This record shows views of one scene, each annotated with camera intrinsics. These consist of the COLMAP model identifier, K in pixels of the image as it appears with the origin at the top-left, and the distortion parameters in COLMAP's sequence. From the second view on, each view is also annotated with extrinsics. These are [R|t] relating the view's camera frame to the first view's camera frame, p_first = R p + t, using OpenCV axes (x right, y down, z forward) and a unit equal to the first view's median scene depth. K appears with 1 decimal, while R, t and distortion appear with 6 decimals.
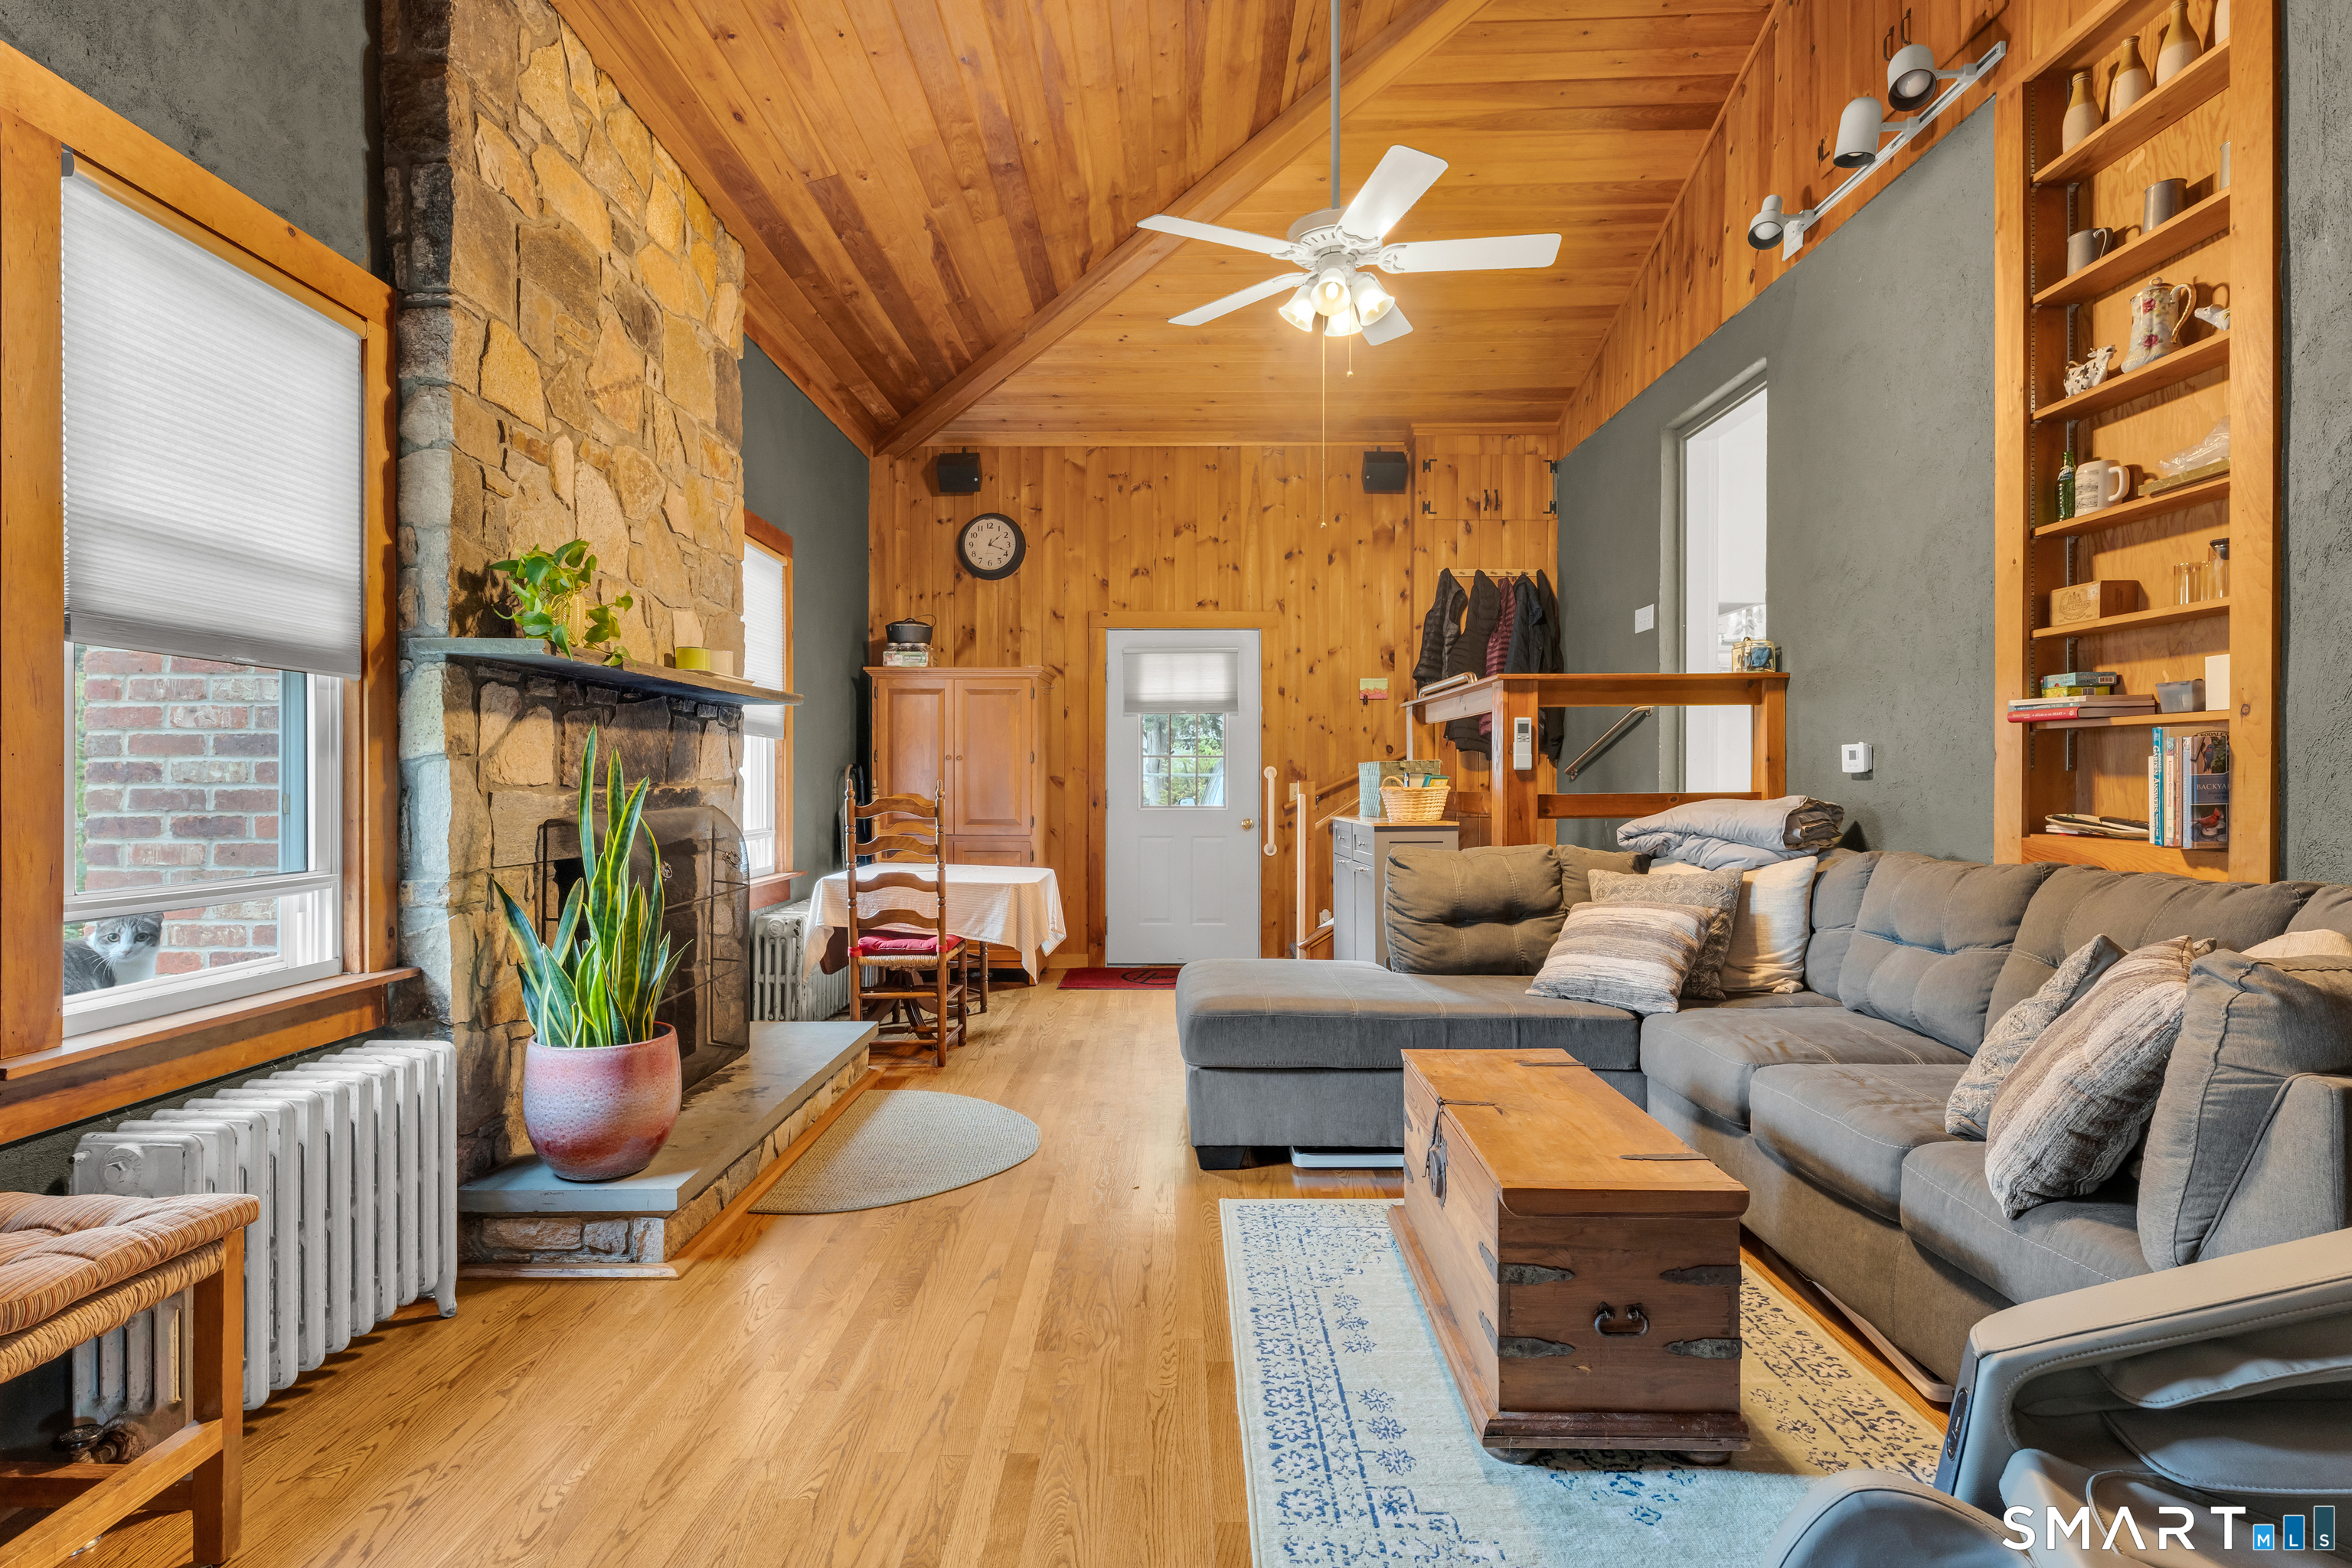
lens RADIAL K [[1220.2, 0, 1176.0], [0, 1220.2, 784.0], [0, 0, 1]] dist [0.001141, 0.000321]
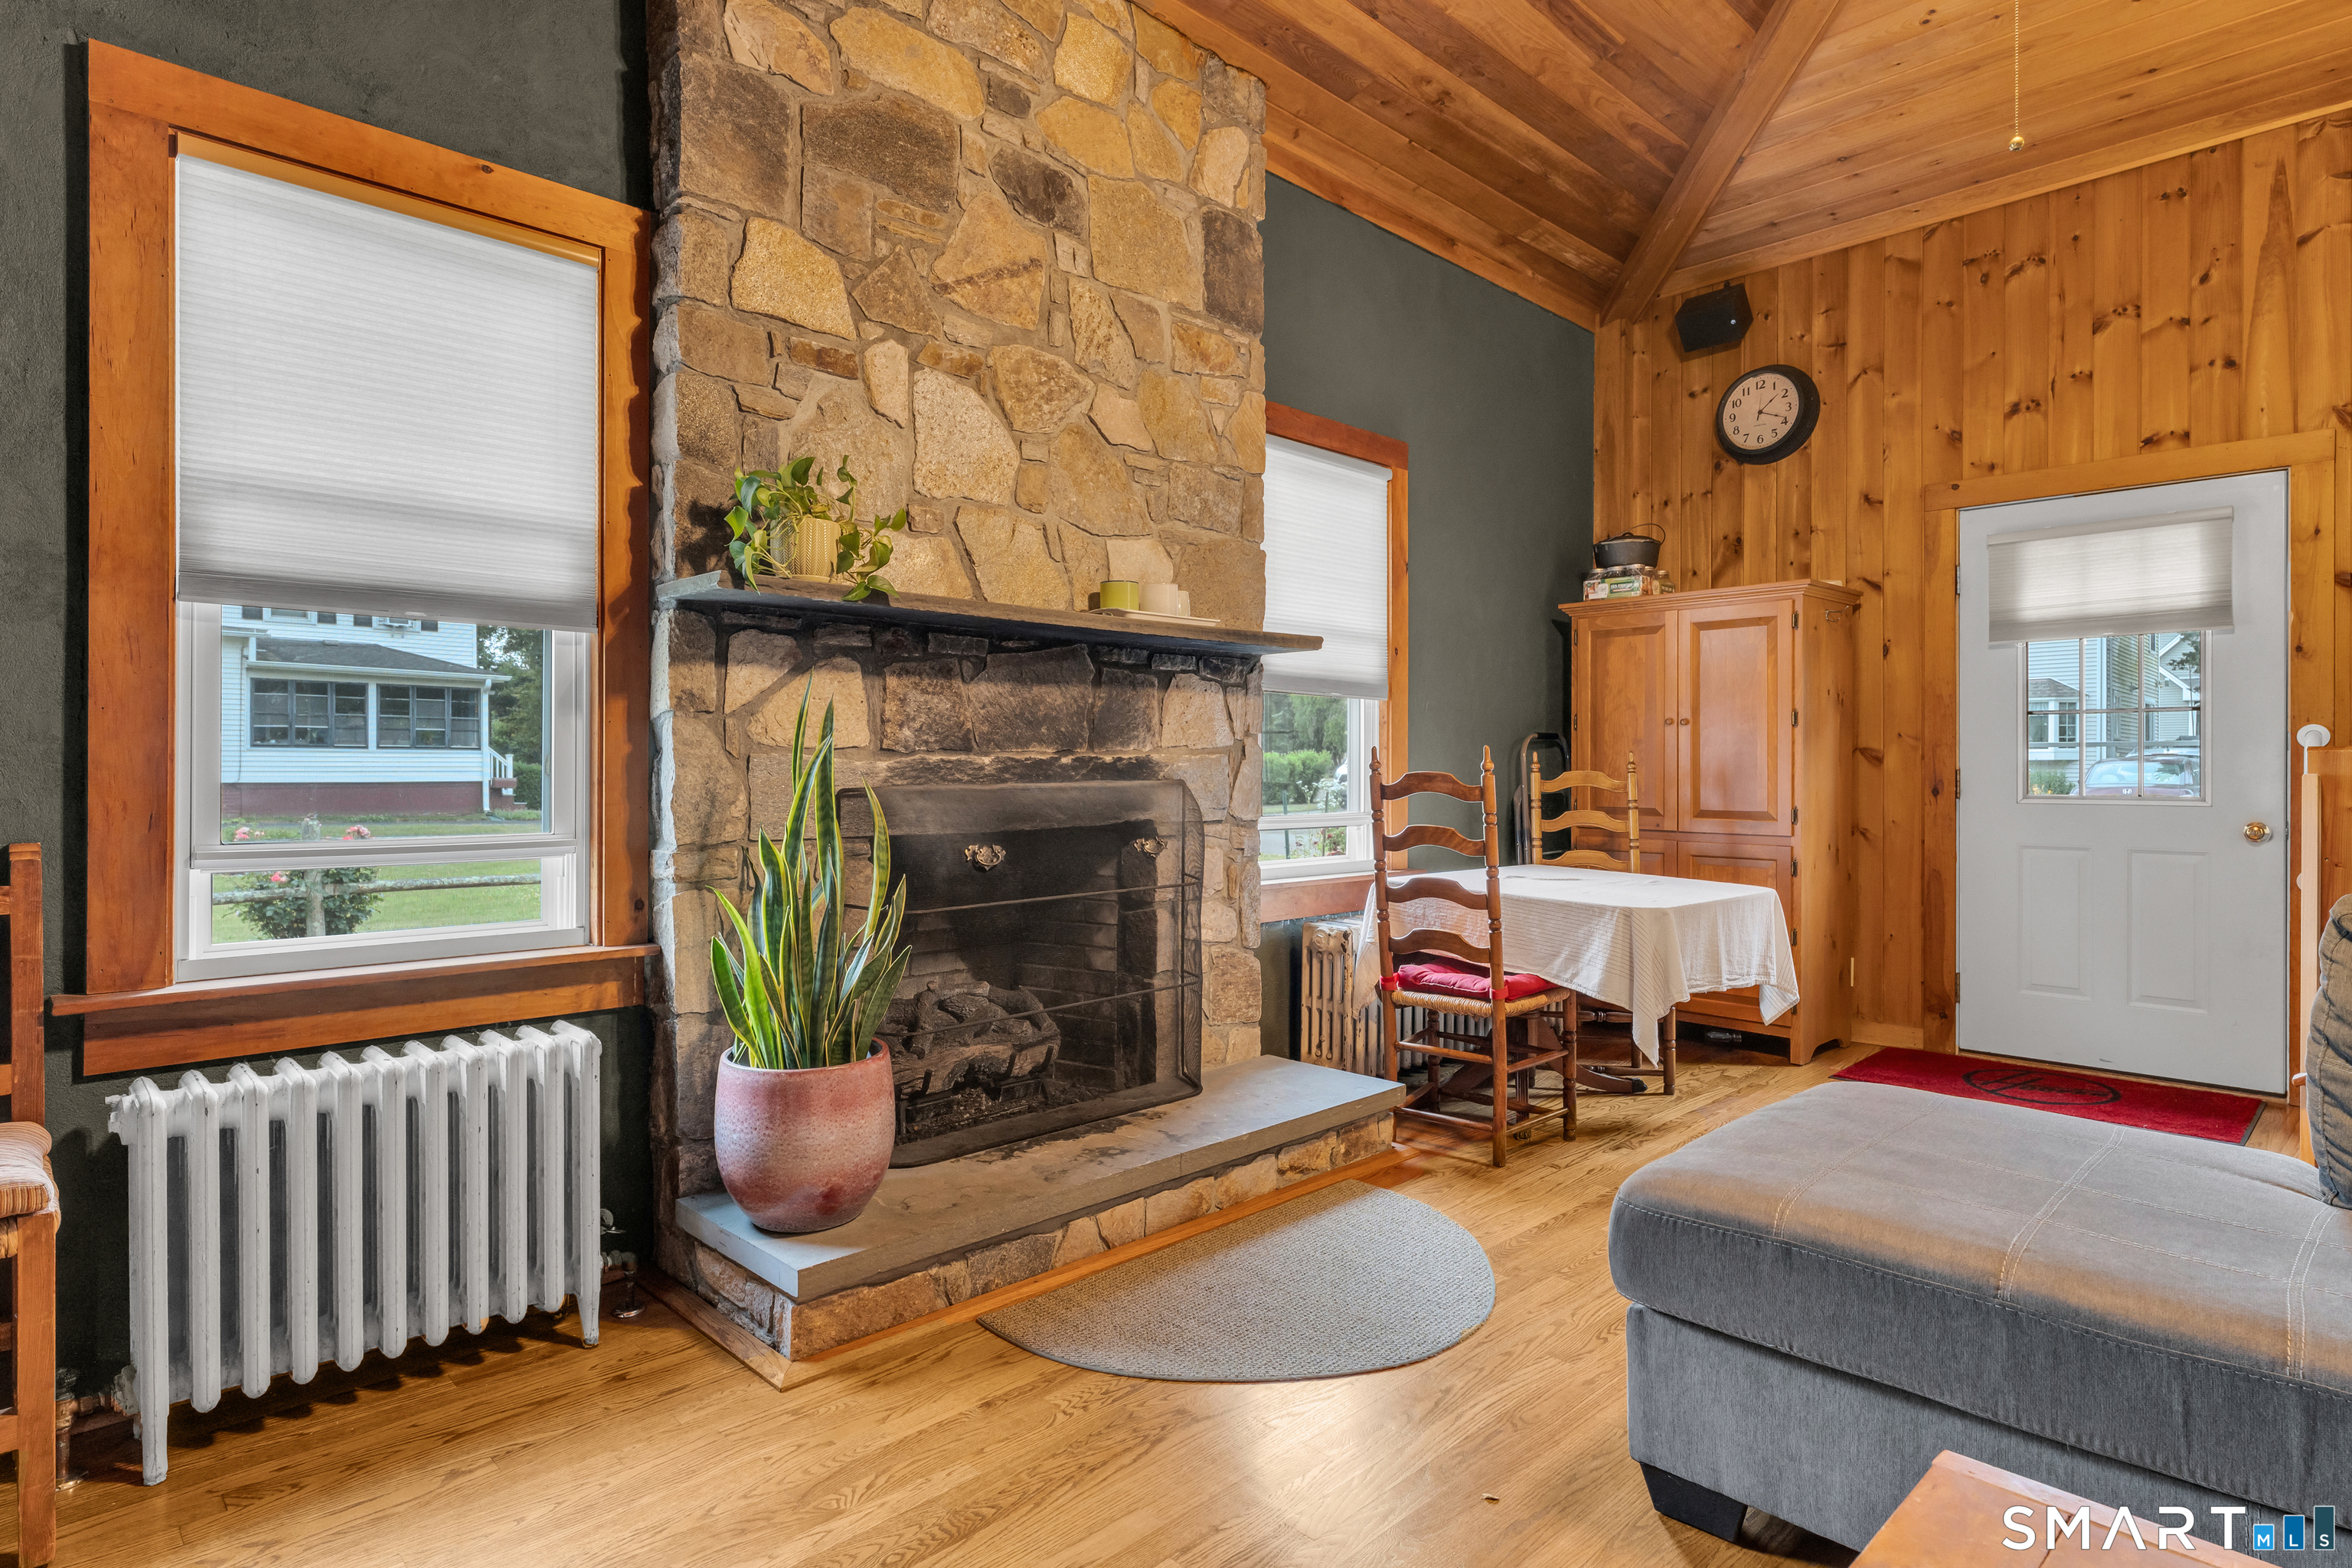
lens RADIAL K [[1264.2, 0, 1171.4], [0, 1264.2, 770.3], [0, 0, 1]] dist [0.000241, 0.000384]
pose [[0.683037, 0.000908, -0.730384, 0.216555], [-0.003670, 0.999991, -0.002189, 0.012976], [0.730375, 0.004176, 0.683034, 0.414840]]
